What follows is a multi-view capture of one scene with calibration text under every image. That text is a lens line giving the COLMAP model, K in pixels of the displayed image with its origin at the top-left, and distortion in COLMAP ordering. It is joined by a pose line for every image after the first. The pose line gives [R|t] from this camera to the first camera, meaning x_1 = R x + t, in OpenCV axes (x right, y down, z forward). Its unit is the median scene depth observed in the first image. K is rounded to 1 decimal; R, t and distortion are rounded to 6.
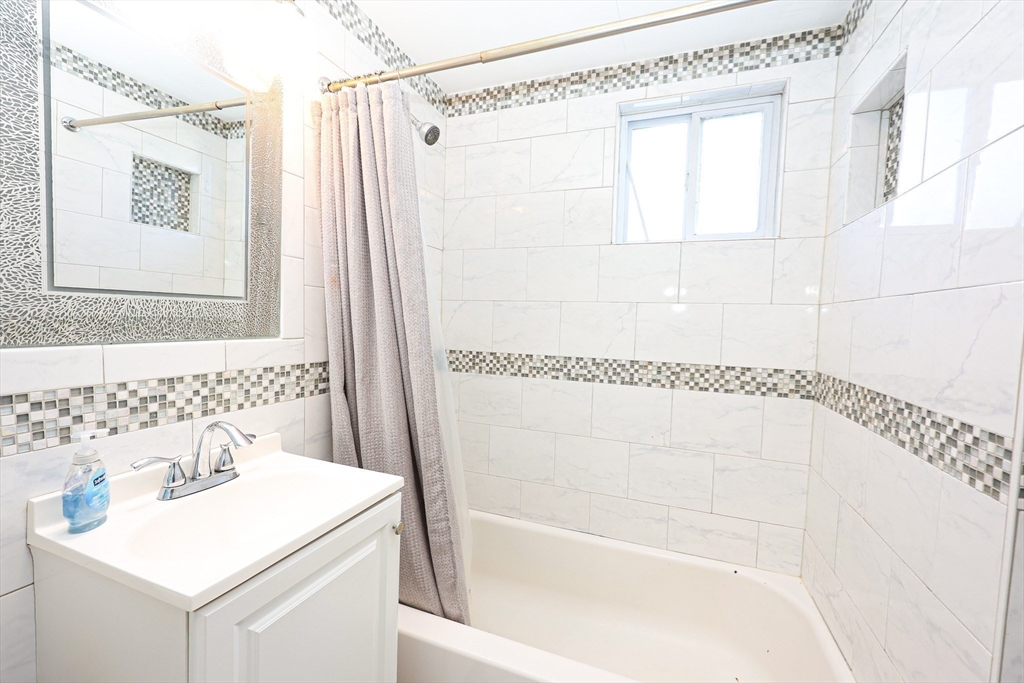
lens RADIAL K [[413.1, 0, 517.0], [0, 413.1, 342.2], [0, 0, 1]] dist [0.001158, 0.000188]
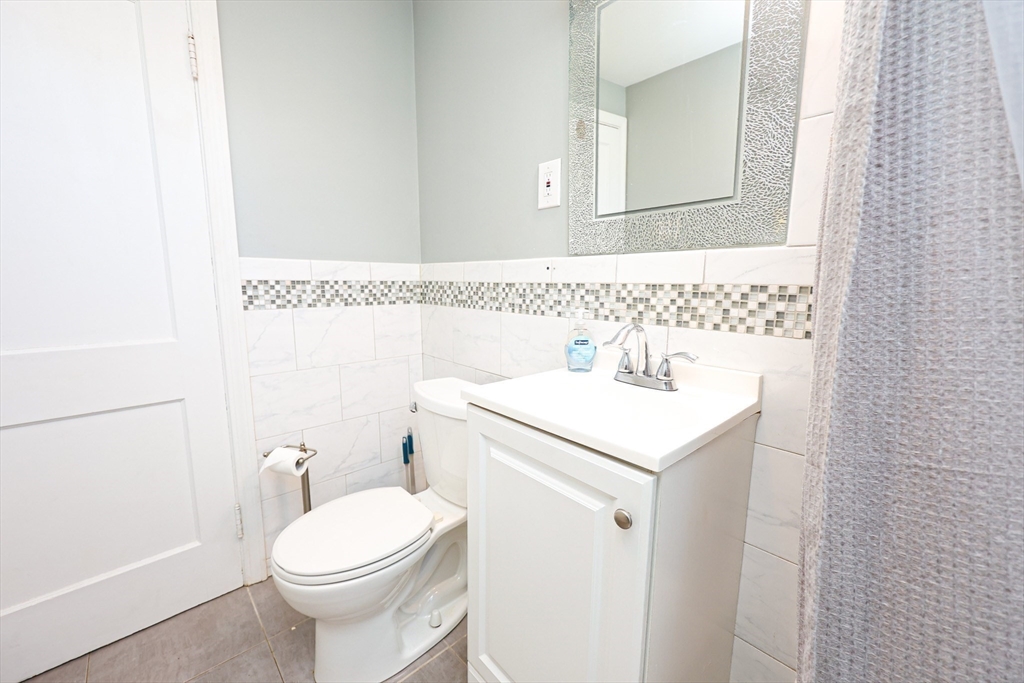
lens RADIAL K [[413.1, 0, 517.0], [0, 413.1, 342.2], [0, 0, 1]] dist [0.001158, 0.000188]
pose [[-0.457232, 0.096434, -0.884104, 0.333895], [-0.068648, 0.987311, 0.143194, 0.101835], [0.886694, 0.126165, -0.444810, 1.134971]]
